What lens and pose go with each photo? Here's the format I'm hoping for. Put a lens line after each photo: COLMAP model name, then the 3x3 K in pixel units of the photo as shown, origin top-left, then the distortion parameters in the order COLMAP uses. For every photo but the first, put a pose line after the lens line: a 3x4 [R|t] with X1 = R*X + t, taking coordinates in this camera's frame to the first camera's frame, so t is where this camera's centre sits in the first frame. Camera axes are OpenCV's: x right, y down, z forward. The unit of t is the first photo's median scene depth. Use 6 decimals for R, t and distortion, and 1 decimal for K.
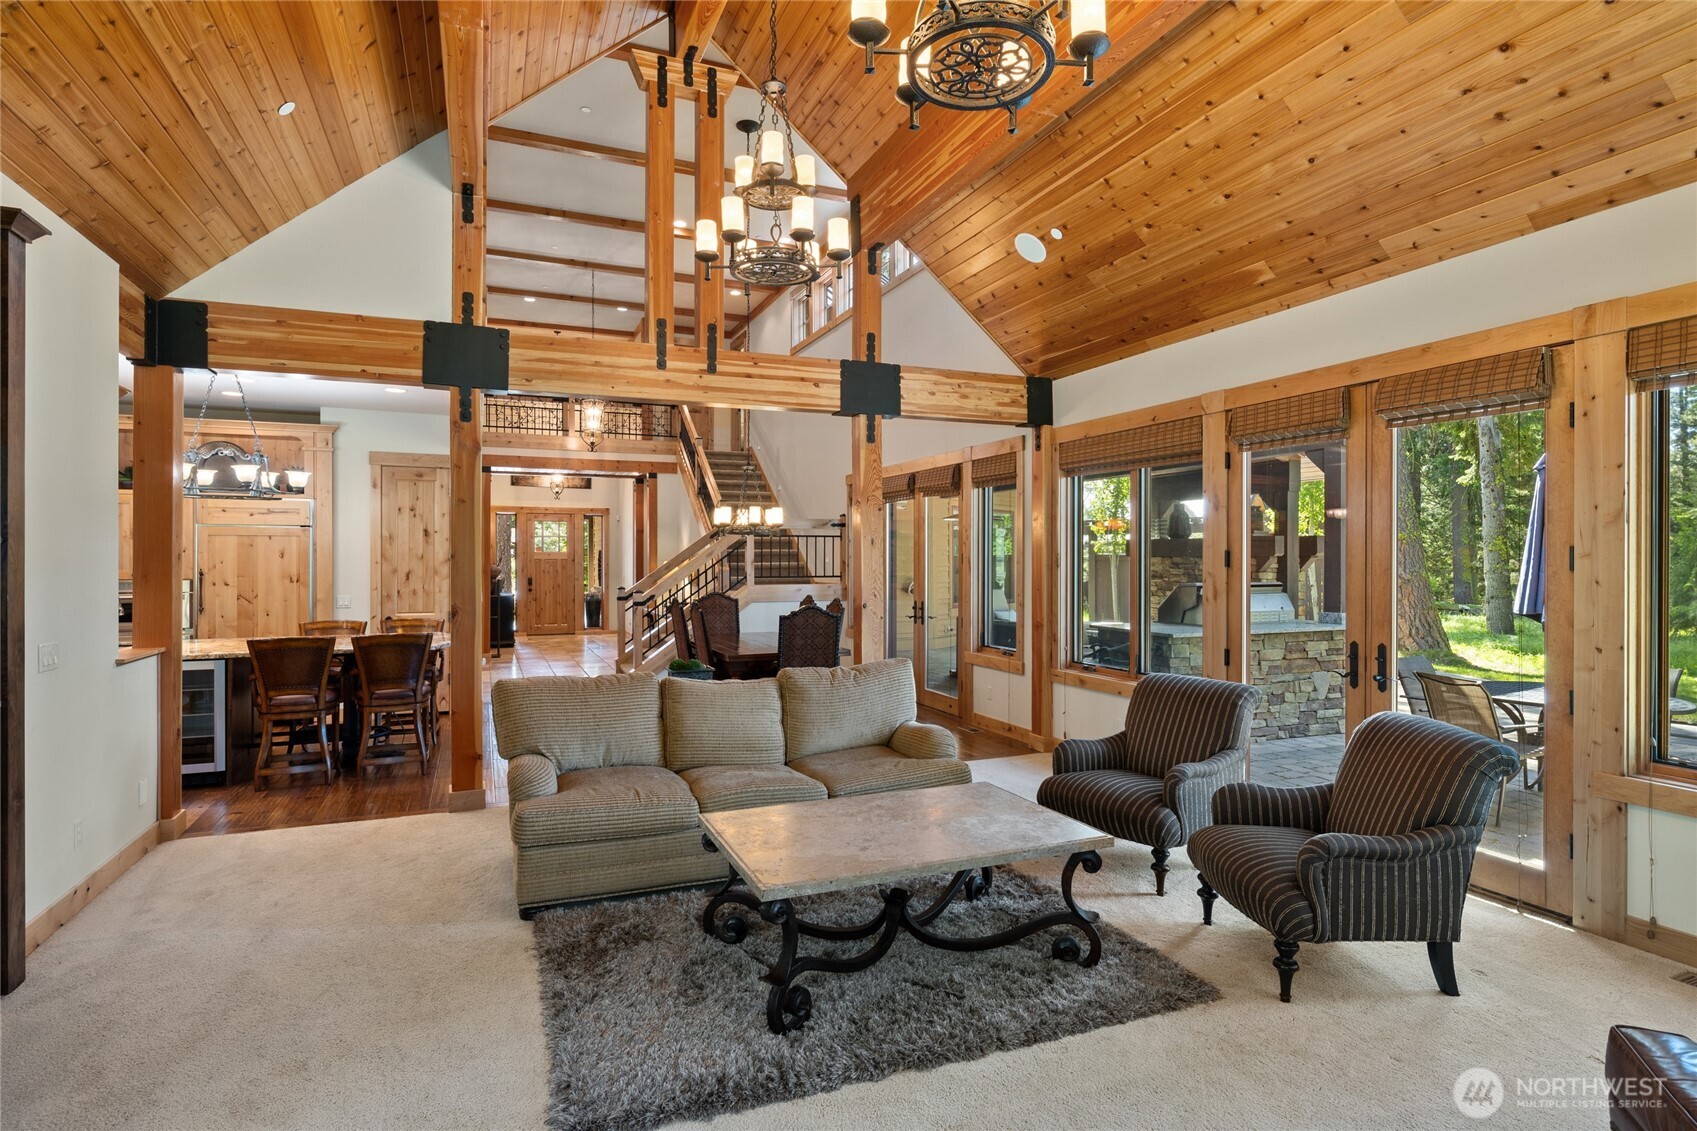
lens RADIAL K [[900.8, 0, 848.5], [0, 900.8, 565.5], [0, 0, 1]] dist [-0.001621, -0.000079]
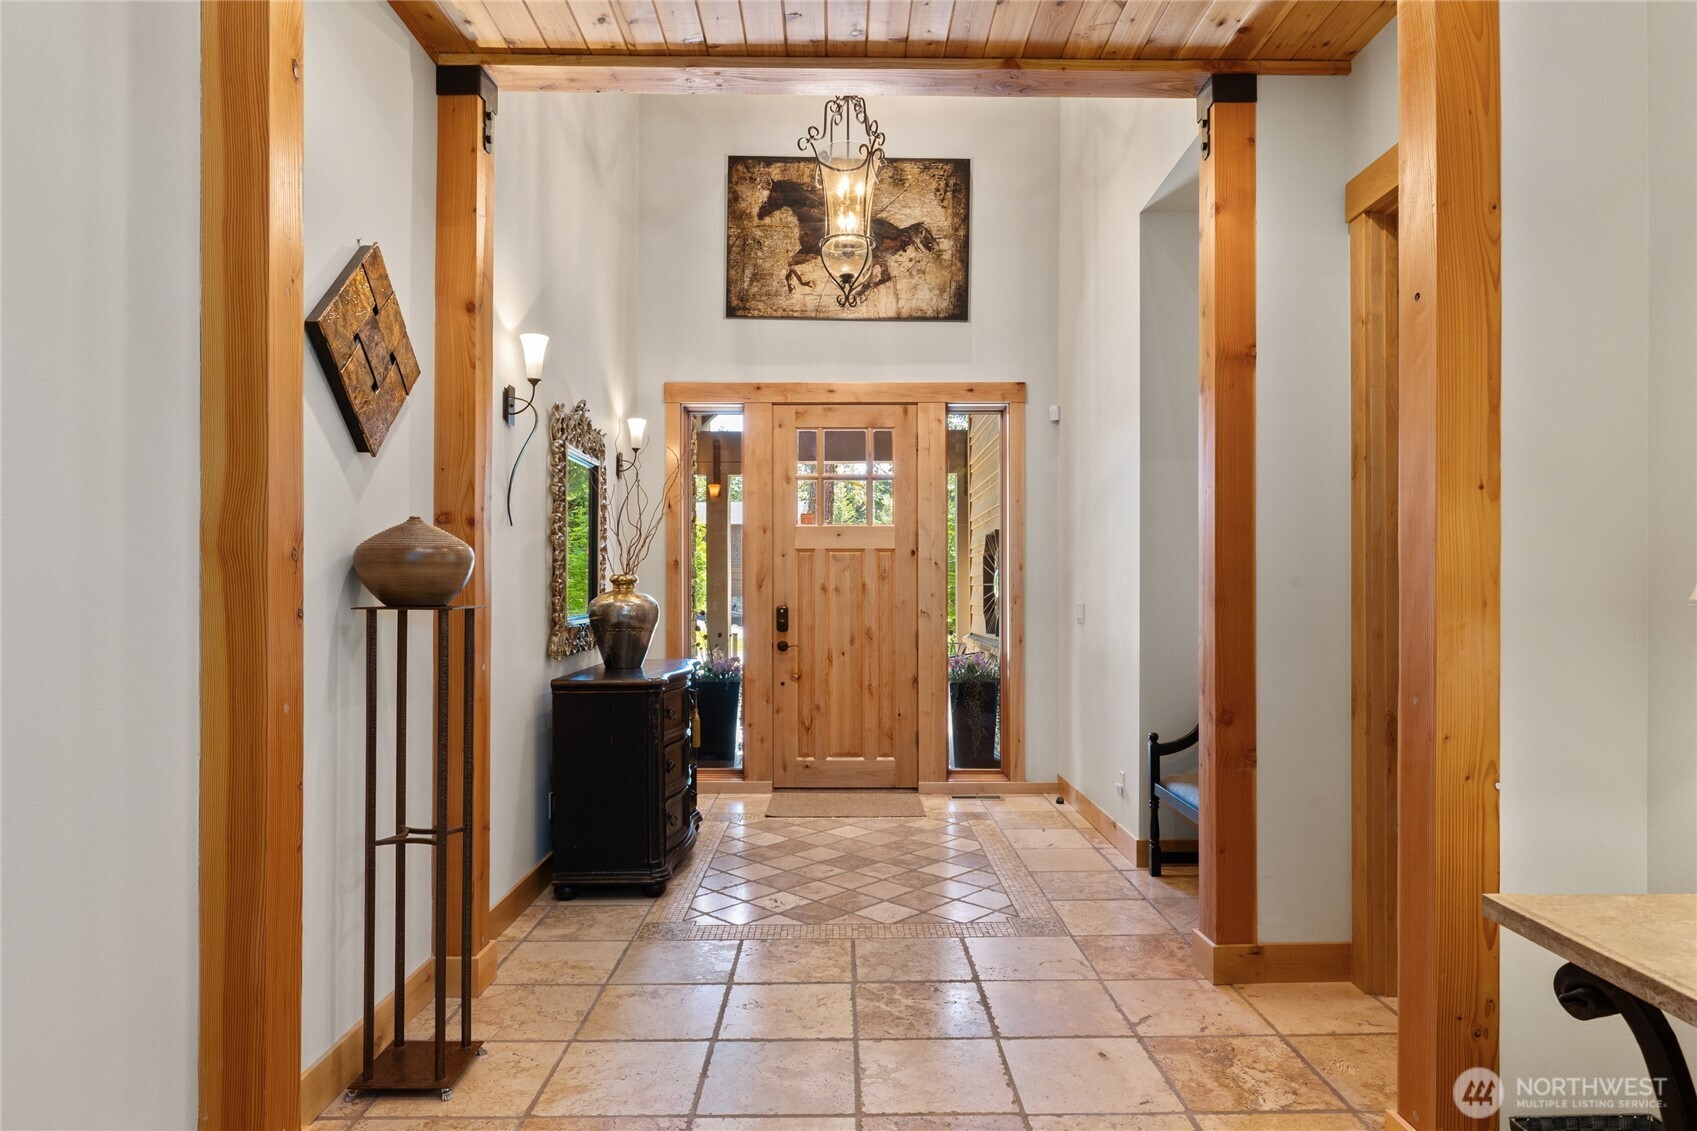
lens RADIAL K [[969.1, 0, 848.3], [0, 969.1, 587.9], [0, 0, 1]] dist [-0.016444, -0.000648]
pose [[0.927683, -0.002774, -0.373359, -0.204273], [-0.003235, 0.999875, -0.015467, 0.011795], [0.373355, 0.015556, 0.927558, 0.690846]]
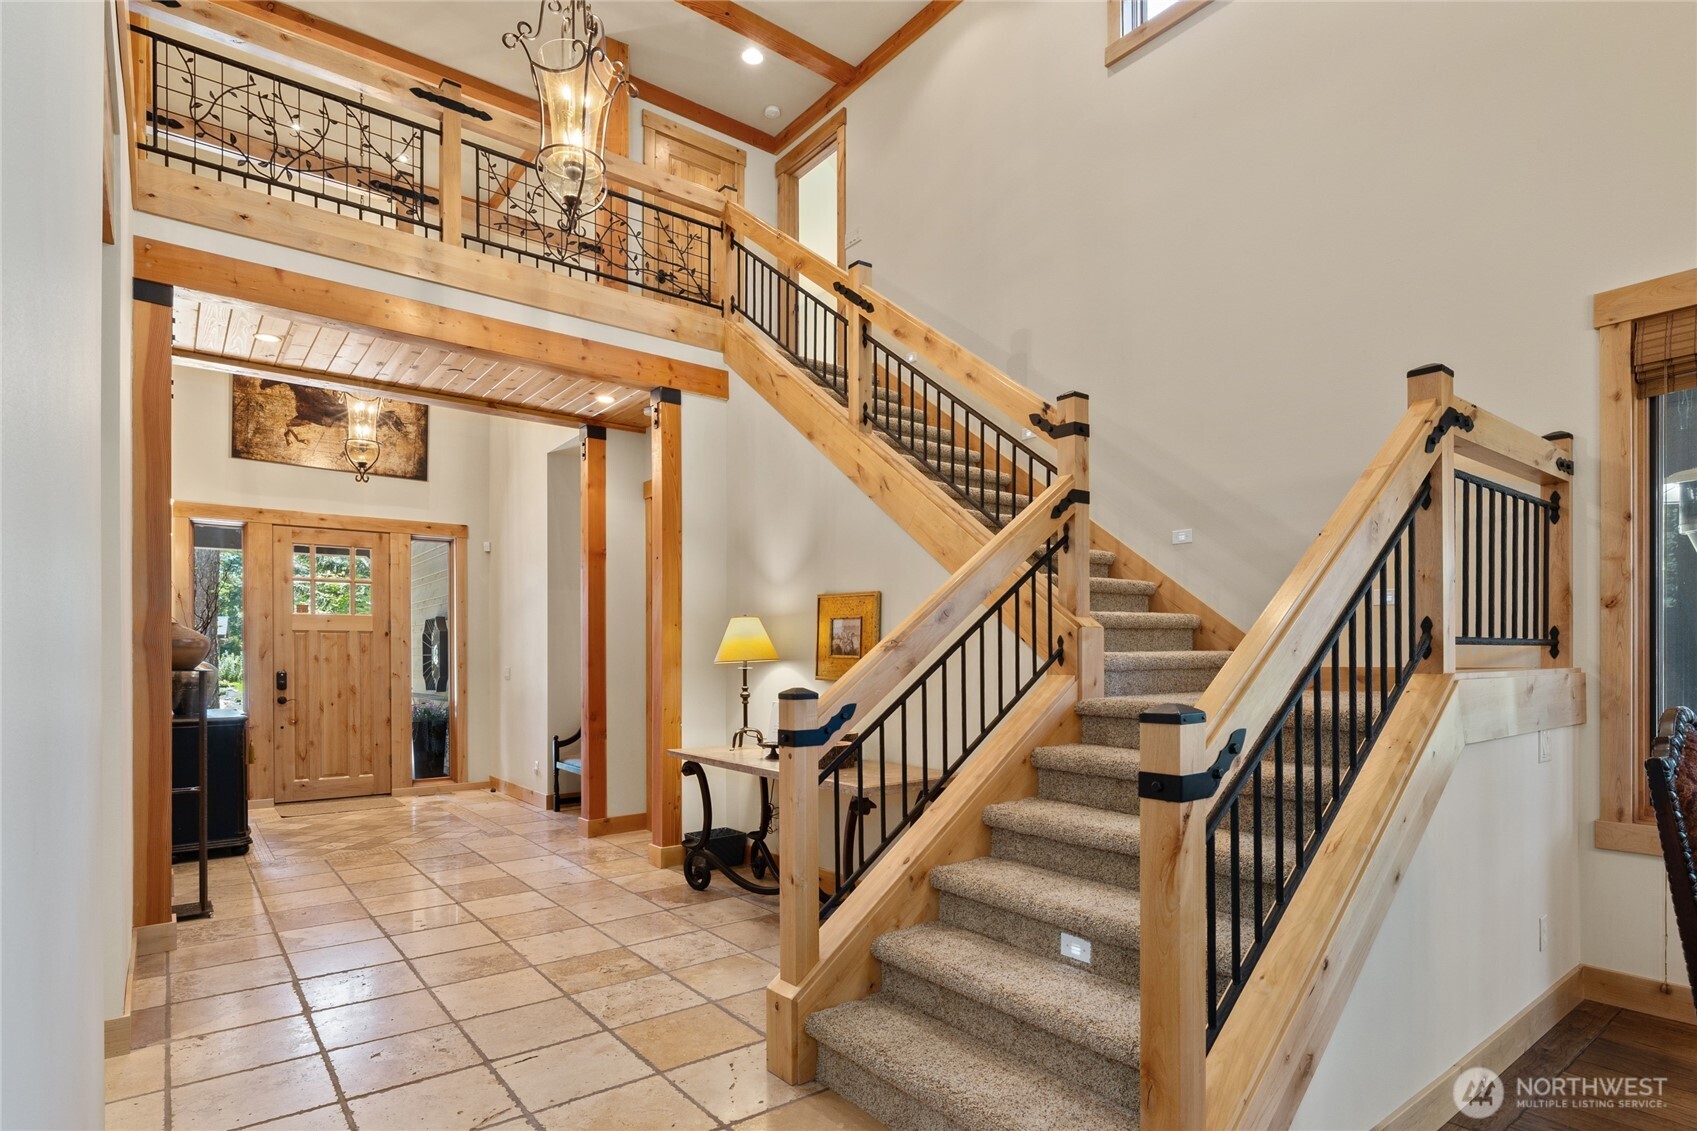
lens RADIAL K [[879.5, 0, 854.1], [0, 879.5, 660.7], [0, 0, 1]] dist [-0.000358, 0.000530]
pose [[0.962114, -0.005584, 0.272590, -0.201648], [0.008440, 0.999921, -0.009307, 0.014135], [-0.272517, 0.011255, 0.962085, 0.511436]]
